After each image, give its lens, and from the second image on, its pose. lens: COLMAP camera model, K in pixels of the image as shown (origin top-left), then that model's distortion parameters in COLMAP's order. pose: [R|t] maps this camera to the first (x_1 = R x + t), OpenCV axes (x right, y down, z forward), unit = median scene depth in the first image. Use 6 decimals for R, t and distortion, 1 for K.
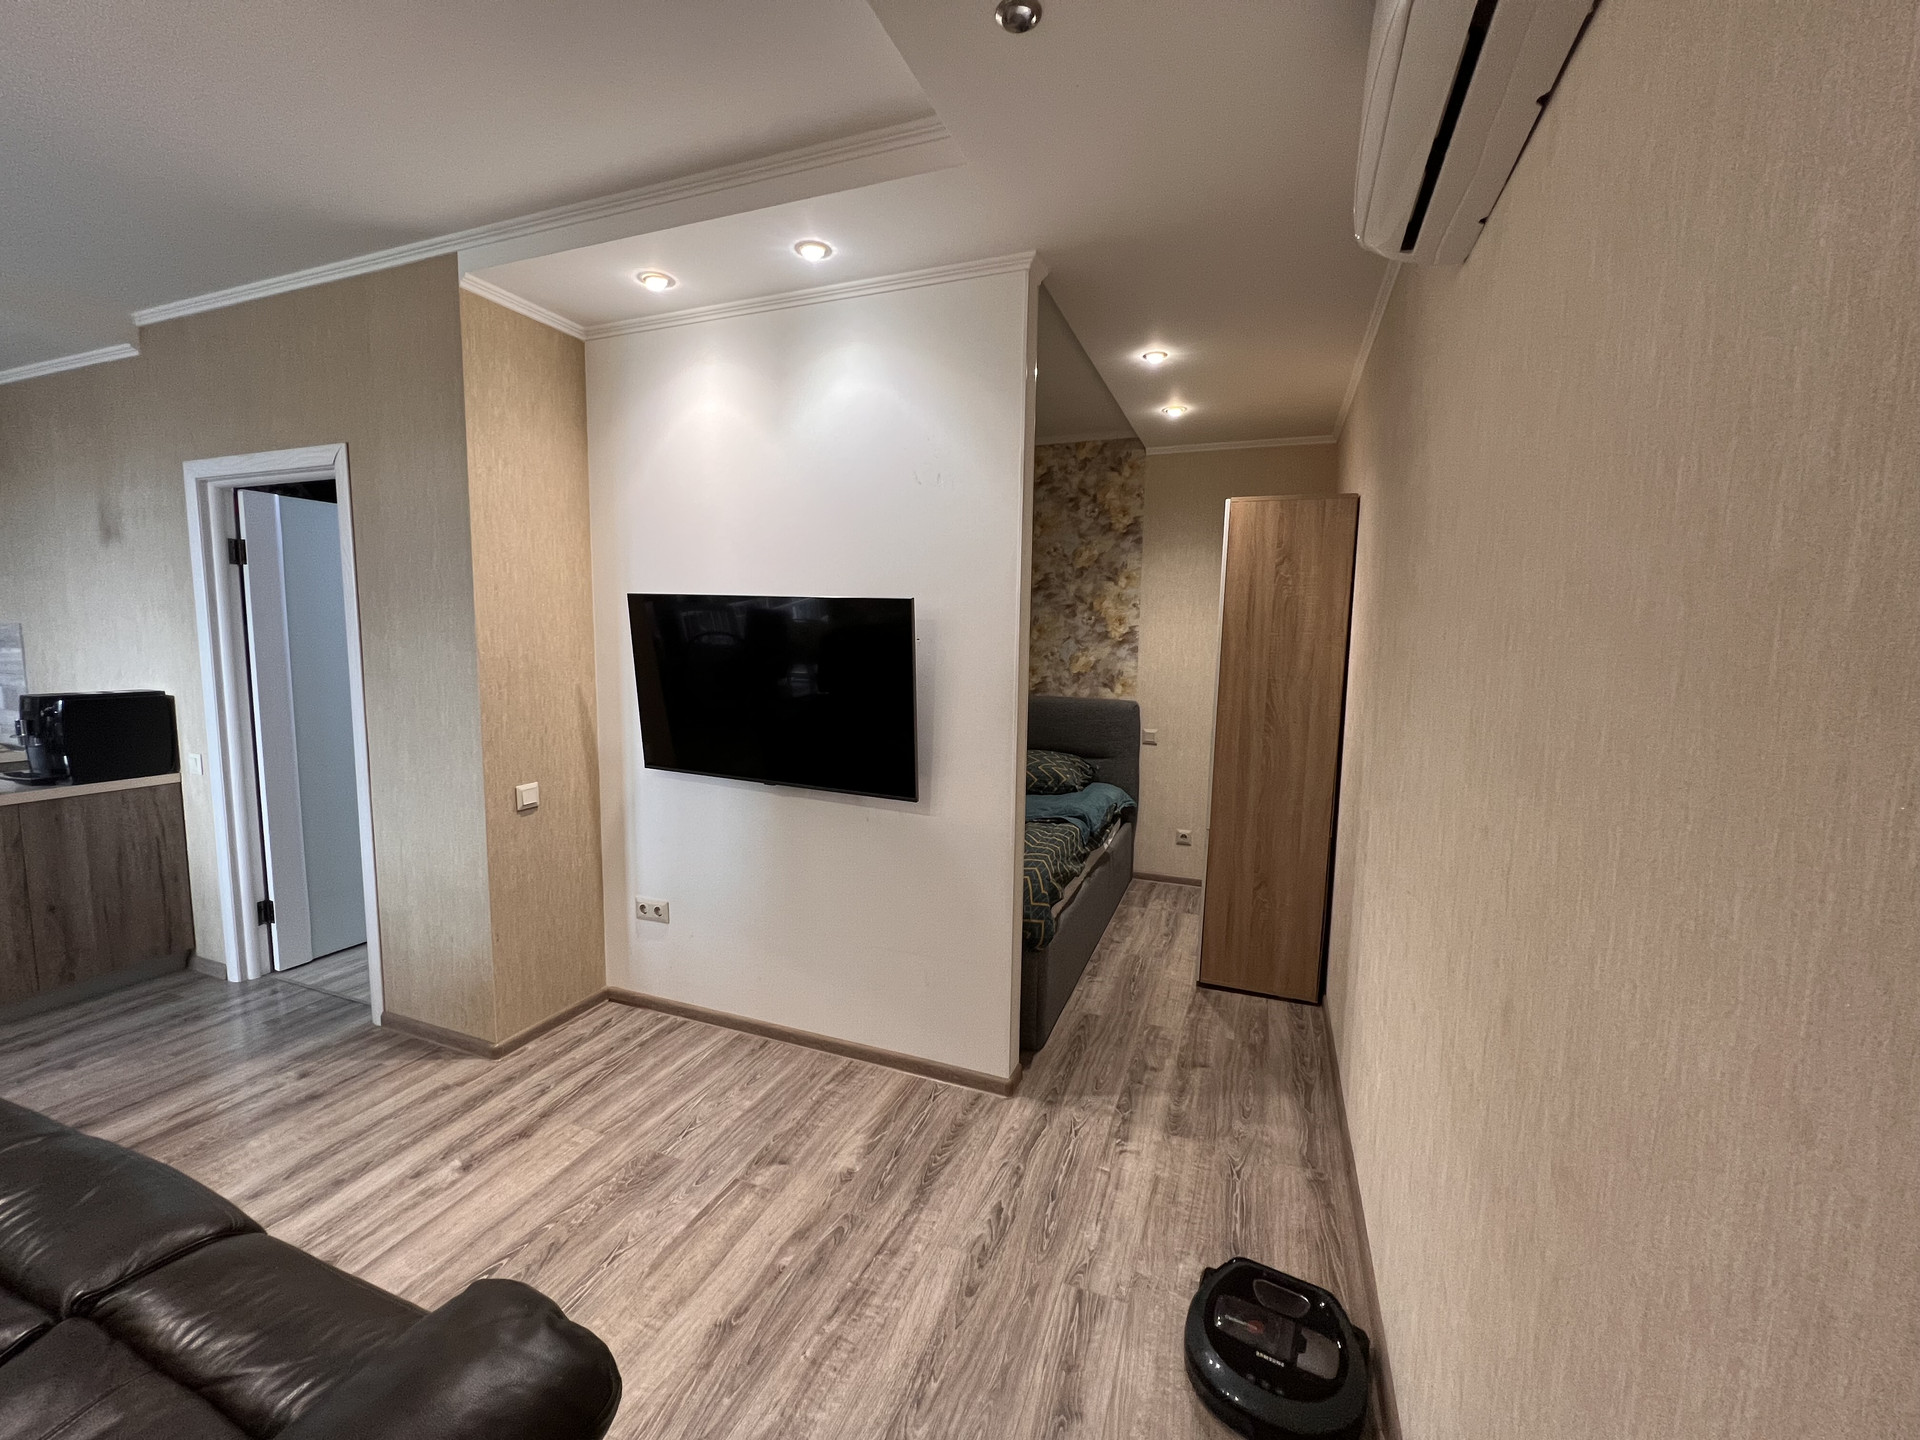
lens RADIAL K [[767.8, 0, 956.4], [0, 767.8, 713.8], [0, 0, 1]] dist [0.000124, -0.000072]
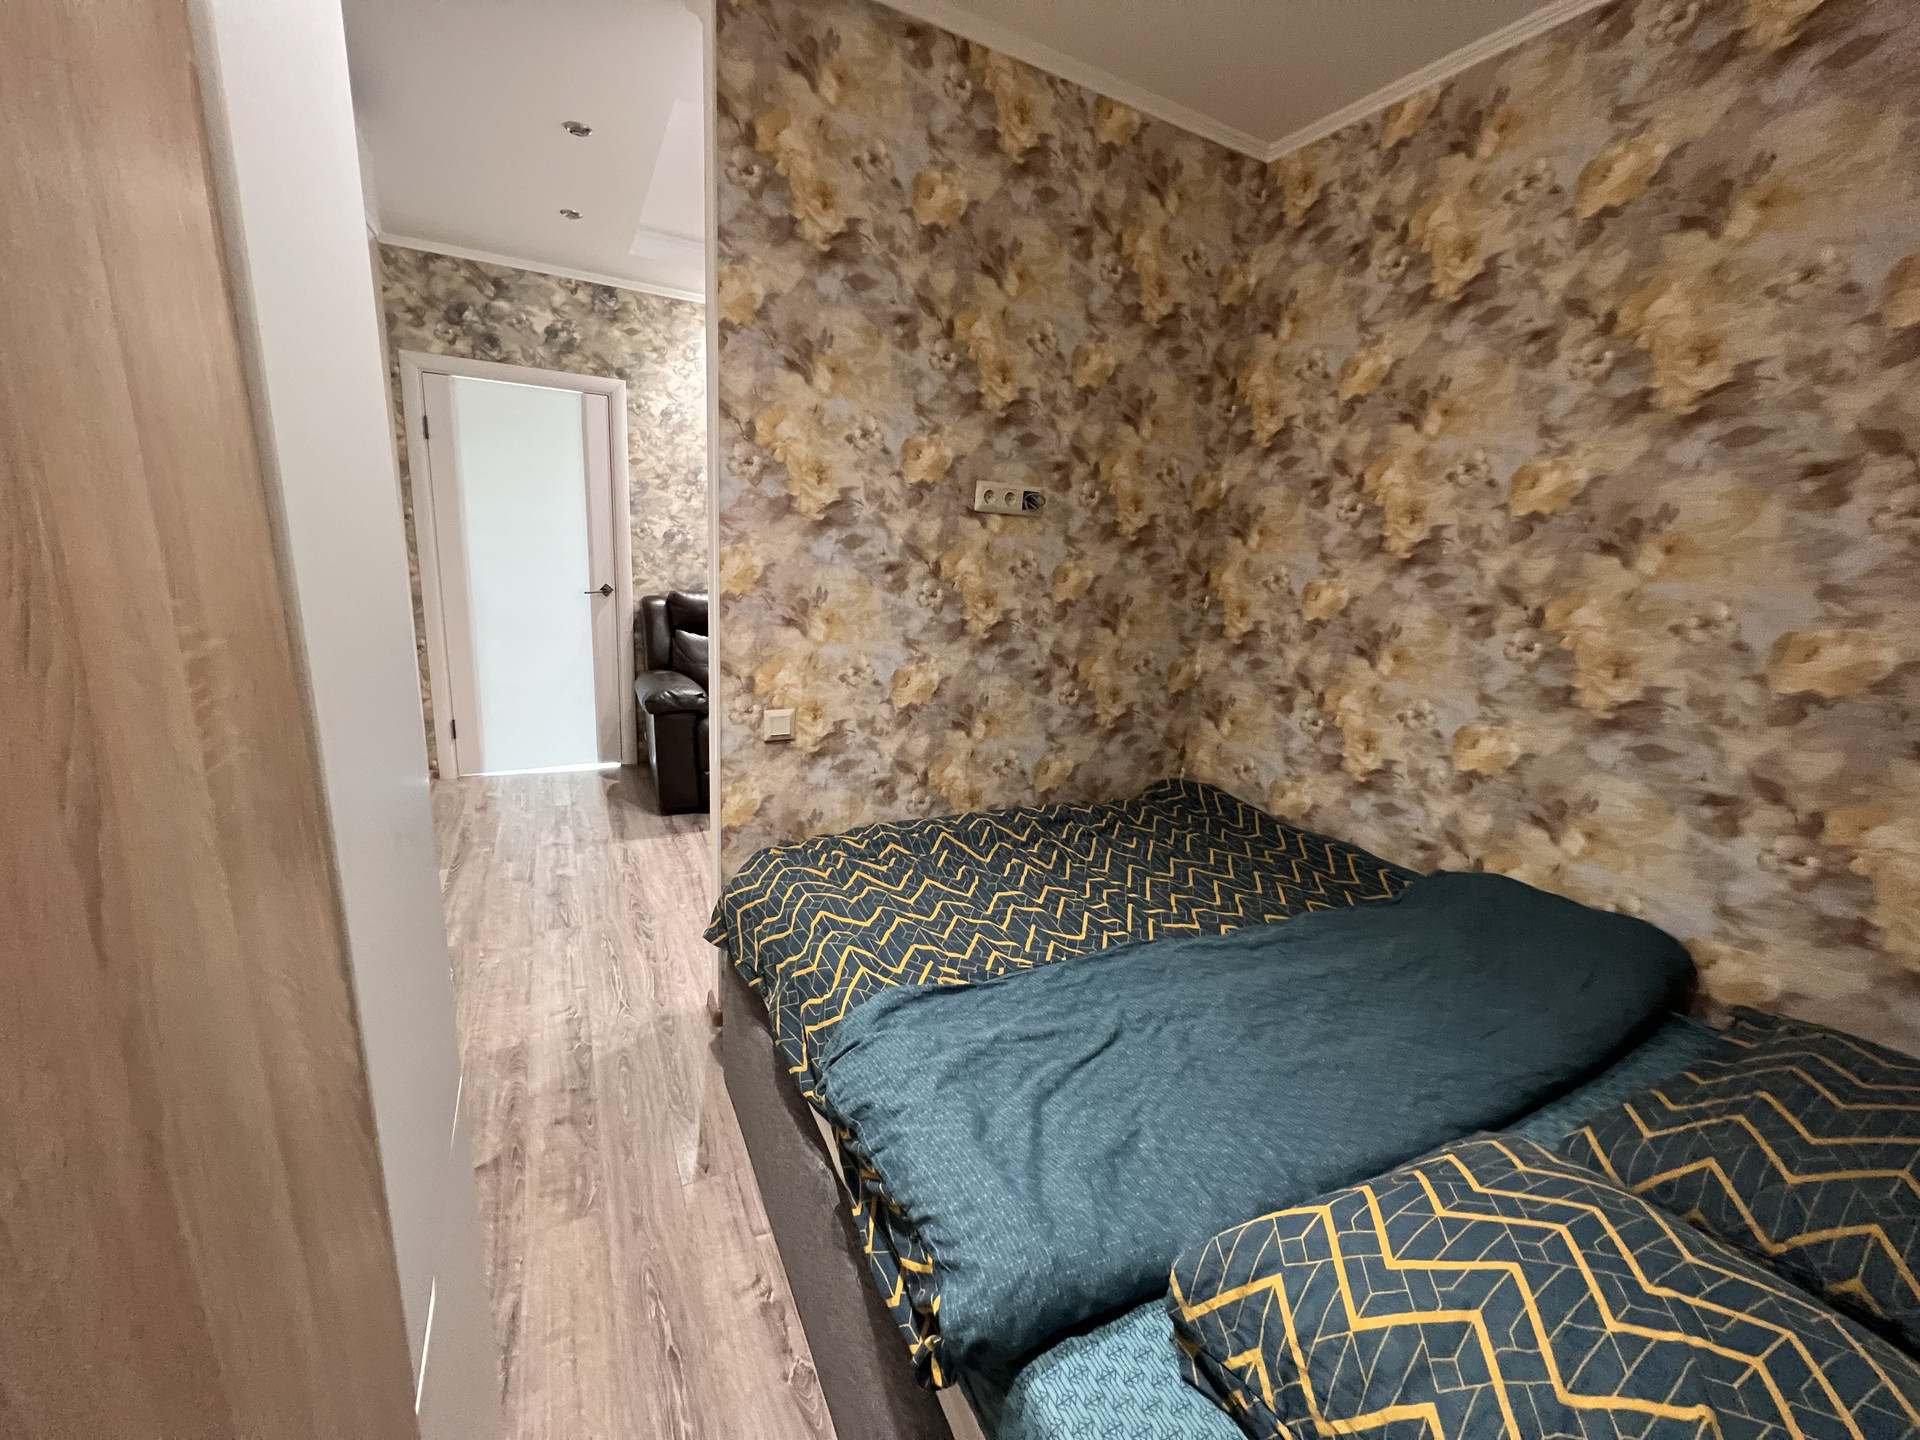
lens RADIAL K [[767.8, 0, 956.2], [0, 767.8, 714.7], [0, 0, 1]] dist [0.000124, -0.000072]
pose [[-0.655512, 0.118261, -0.745867, 0.481666], [-0.153353, 0.946239, 0.284807, -0.138170], [0.739450, 0.301076, -0.602135, 1.525522]]
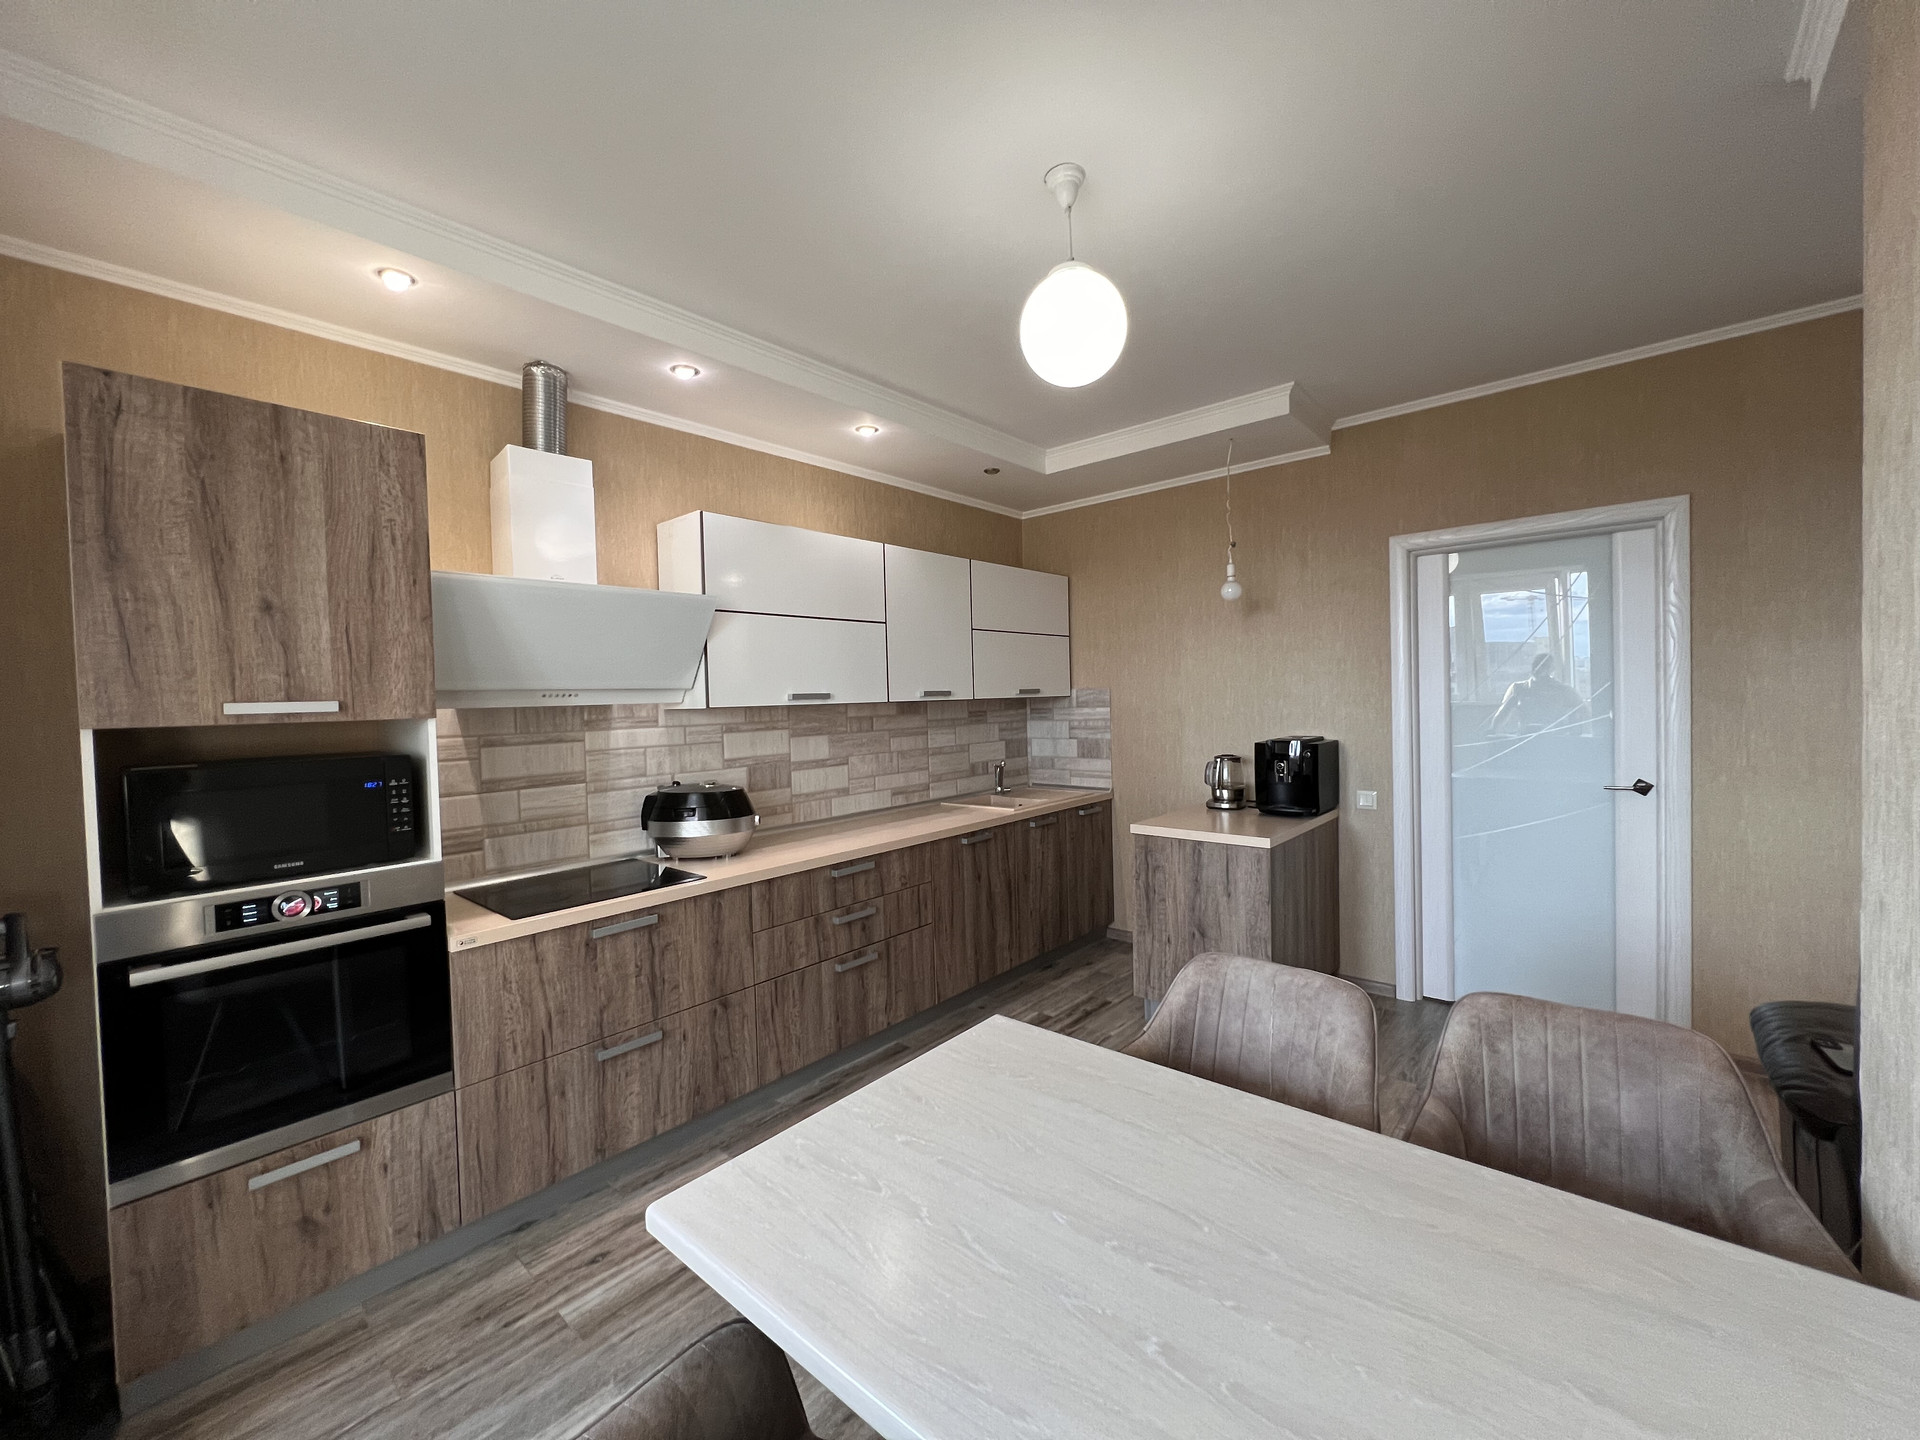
lens RADIAL K [[767.8, 0, 959.6], [0, 767.8, 715.8], [0, 0, 1]] dist [0.000124, -0.000072]
pose [[0.940456, -0.032607, -0.338348, -1.350595], [0.006693, 0.996972, -0.077476, 0.028640], [0.339850, 0.070598, 0.937826, -0.312721]]
